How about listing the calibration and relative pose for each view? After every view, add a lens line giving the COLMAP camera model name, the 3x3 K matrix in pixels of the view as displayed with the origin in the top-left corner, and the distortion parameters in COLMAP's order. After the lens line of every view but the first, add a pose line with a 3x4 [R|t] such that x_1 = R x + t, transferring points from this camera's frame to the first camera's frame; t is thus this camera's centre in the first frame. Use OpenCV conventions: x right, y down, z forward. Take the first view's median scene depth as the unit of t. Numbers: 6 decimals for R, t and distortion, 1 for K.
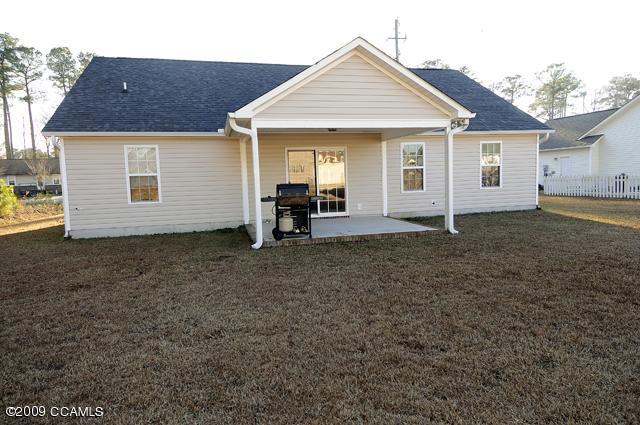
lens RADIAL K [[333.3, 0, 329.8], [0, 333.3, 214.4], [0, 0, 1]] dist [0.028040, -0.000655]
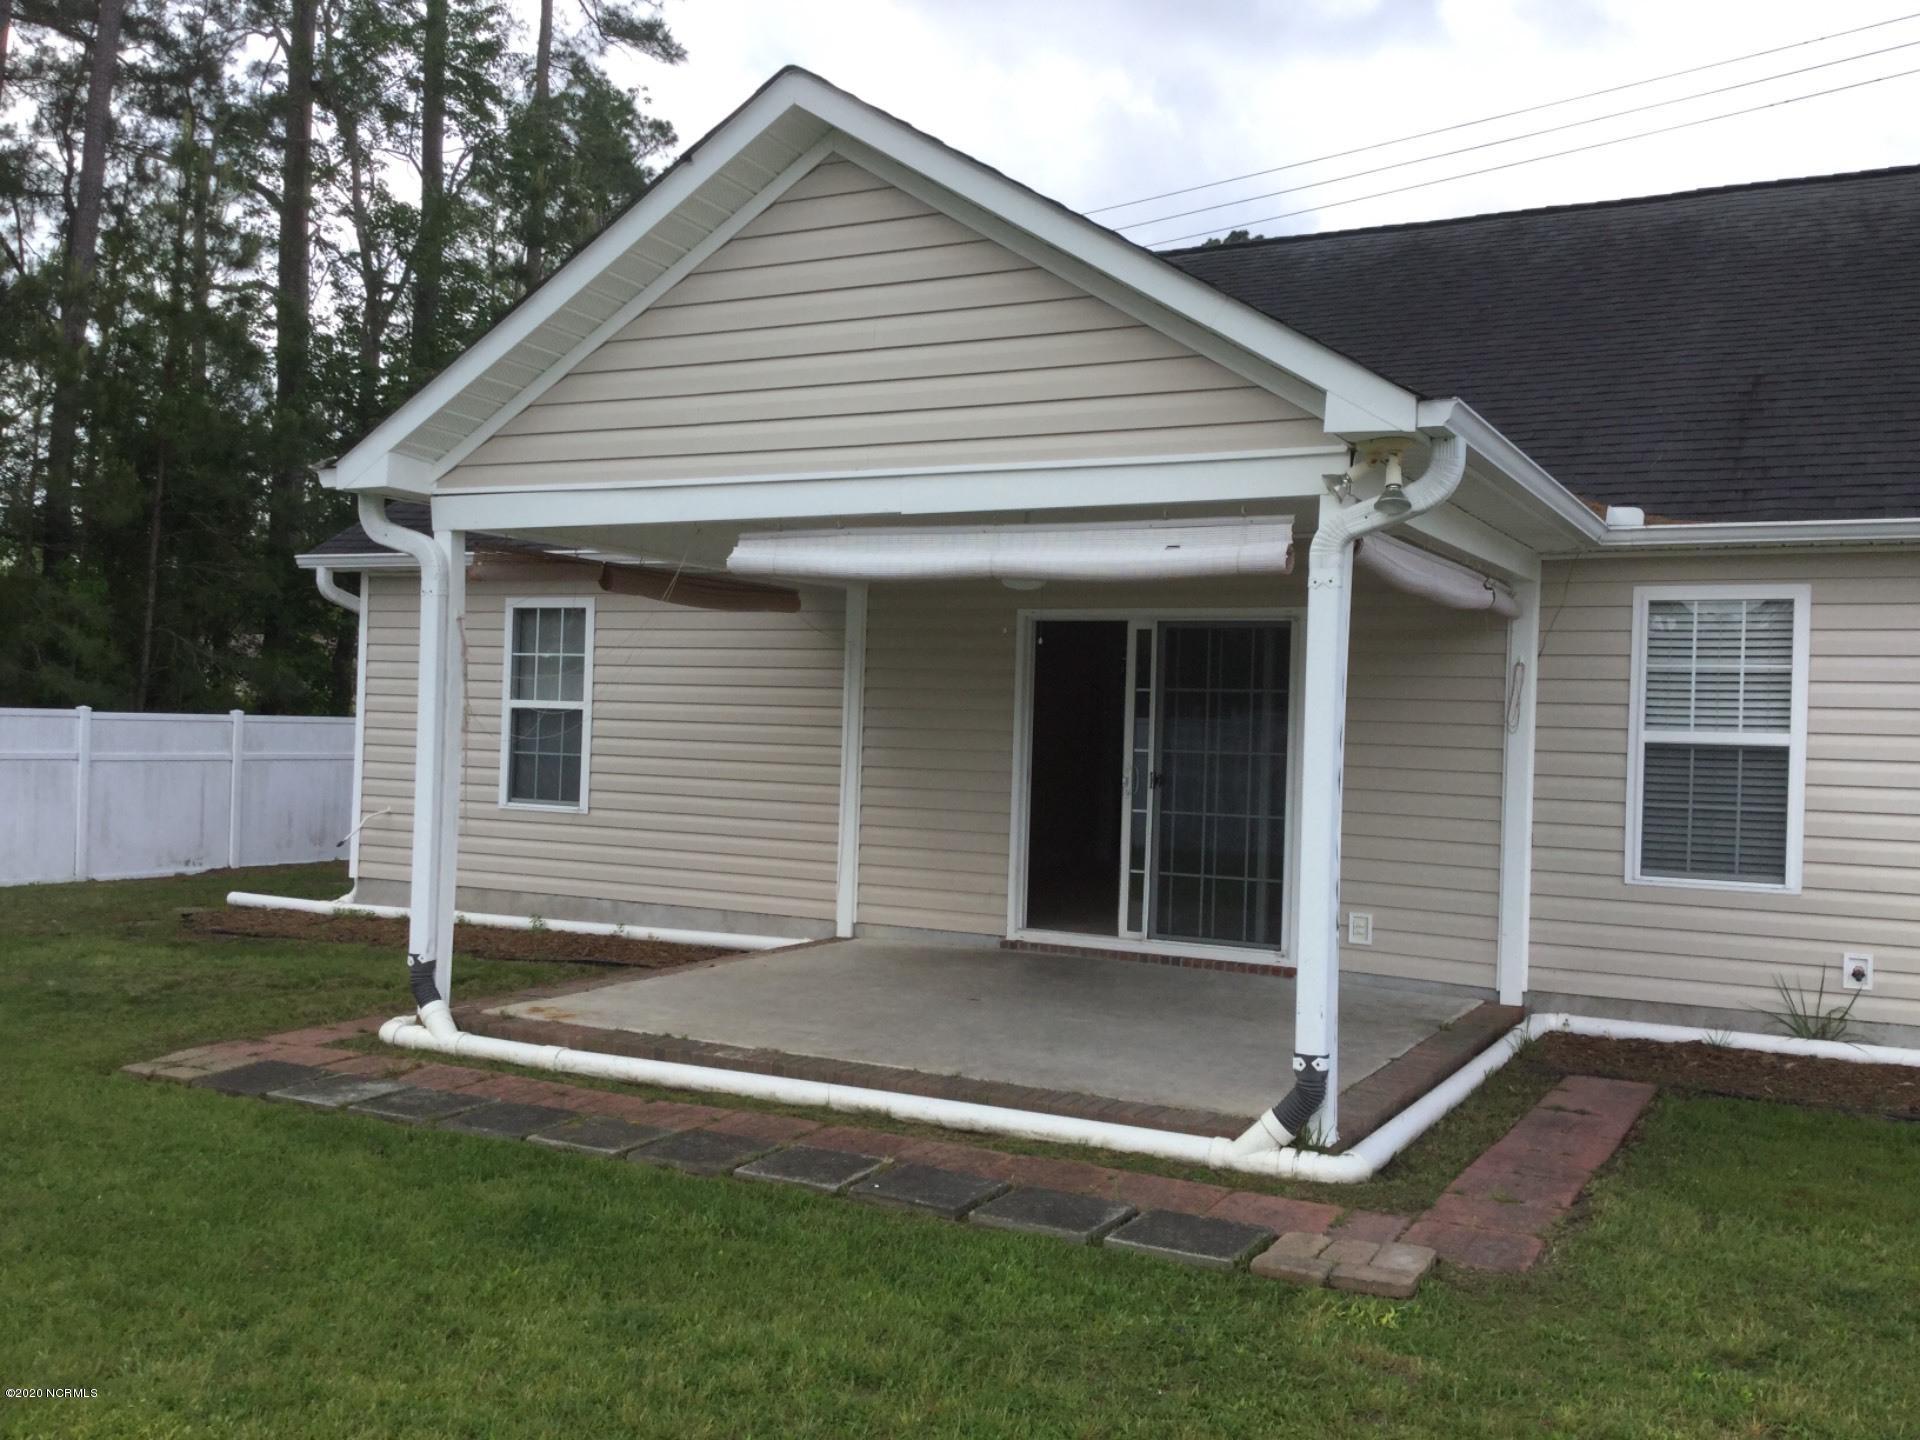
lens RADIAL K [[1732.6, 0, 959.9], [0, 1732.6, 715.4], [0, 0, 1]] dist [0.144242, -0.321545]
pose [[0.788802, 0.052256, -0.612422, 0.869405], [-0.133298, 0.987210, -0.087453, -0.046532], [0.600019, 0.150618, 0.785679, 0.163312]]
